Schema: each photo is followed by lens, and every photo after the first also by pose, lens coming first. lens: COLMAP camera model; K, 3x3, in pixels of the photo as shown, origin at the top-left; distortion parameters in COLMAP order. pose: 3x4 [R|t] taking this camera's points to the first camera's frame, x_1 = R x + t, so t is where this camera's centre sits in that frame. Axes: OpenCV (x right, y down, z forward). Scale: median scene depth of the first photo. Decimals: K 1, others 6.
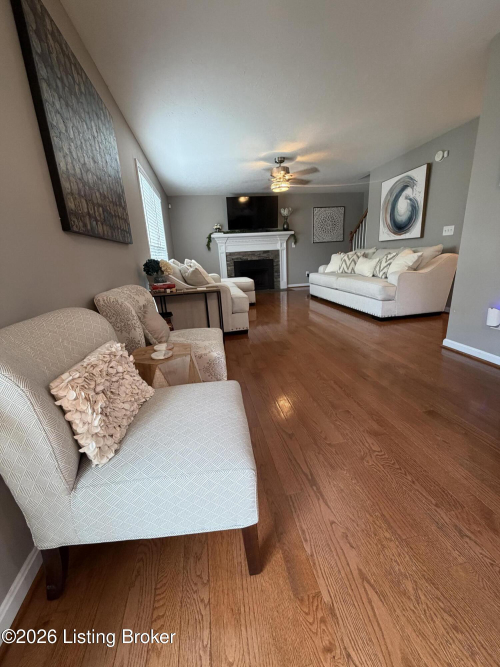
lens RADIAL K [[267.6, 0, 248.7], [0, 267.6, 331.7], [0, 0, 1]] dist [0.003363, -0.000189]
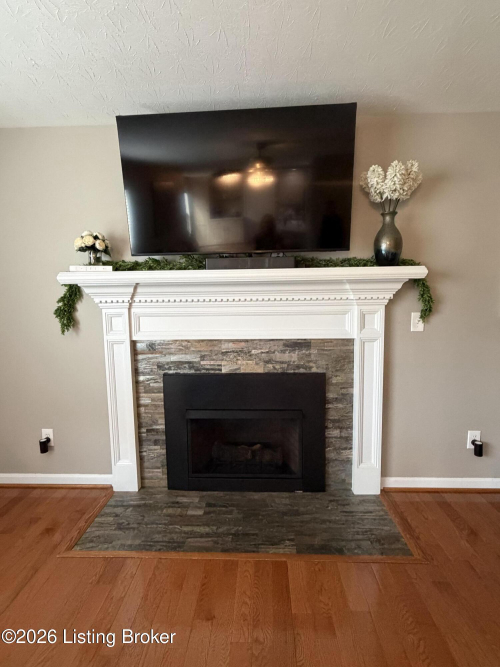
lens RADIAL K [[331.2, 0, 250.1], [0, 331.2, 330.0], [0, 0, 1]] dist [0.002653, 0.000062]
pose [[0.974664, 0.062825, -0.214670, 0.087980], [-0.097976, 0.982688, -0.157243, -0.261011], [0.201075, 0.174292, 0.963946, 0.699761]]
